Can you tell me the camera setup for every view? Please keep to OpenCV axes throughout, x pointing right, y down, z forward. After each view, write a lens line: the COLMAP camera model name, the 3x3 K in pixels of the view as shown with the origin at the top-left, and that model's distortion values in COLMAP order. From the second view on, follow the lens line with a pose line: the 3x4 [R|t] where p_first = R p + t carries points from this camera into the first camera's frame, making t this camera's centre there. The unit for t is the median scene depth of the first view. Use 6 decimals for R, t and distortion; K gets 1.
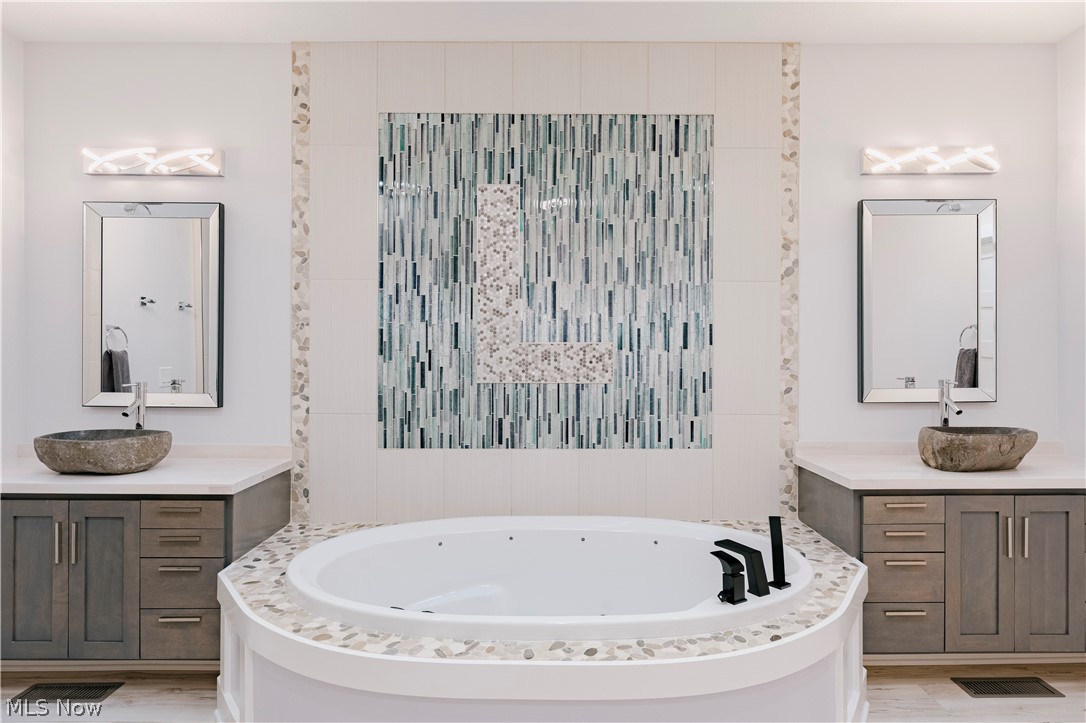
lens RADIAL K [[610.3, 0, 541.9], [0, 610.3, 354.0], [0, 0, 1]] dist [-0.005704, -0.000063]
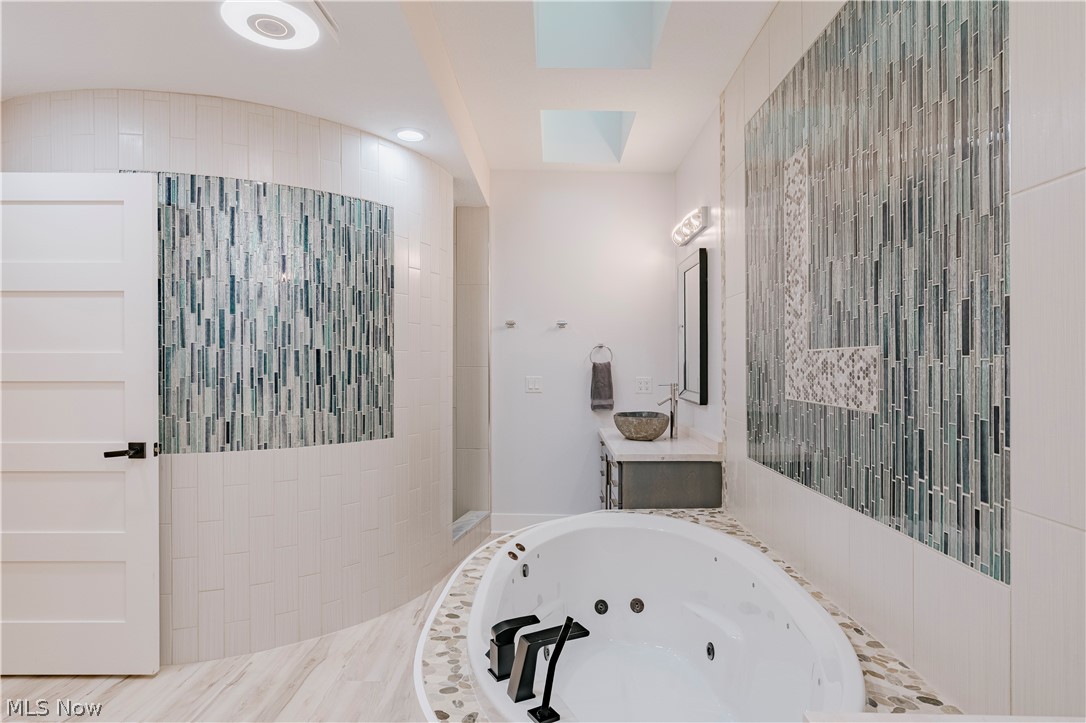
lens RADIAL K [[547.6, 0, 541.7], [0, 547.6, 364.5], [0, 0, 1]] dist [-0.002109, 0.000939]
pose [[0.013692, 0.001785, -0.999905, 0.656006], [0.003911, 0.999991, 0.001839, -0.002849], [0.999899, -0.003935, 0.013685, 0.660476]]
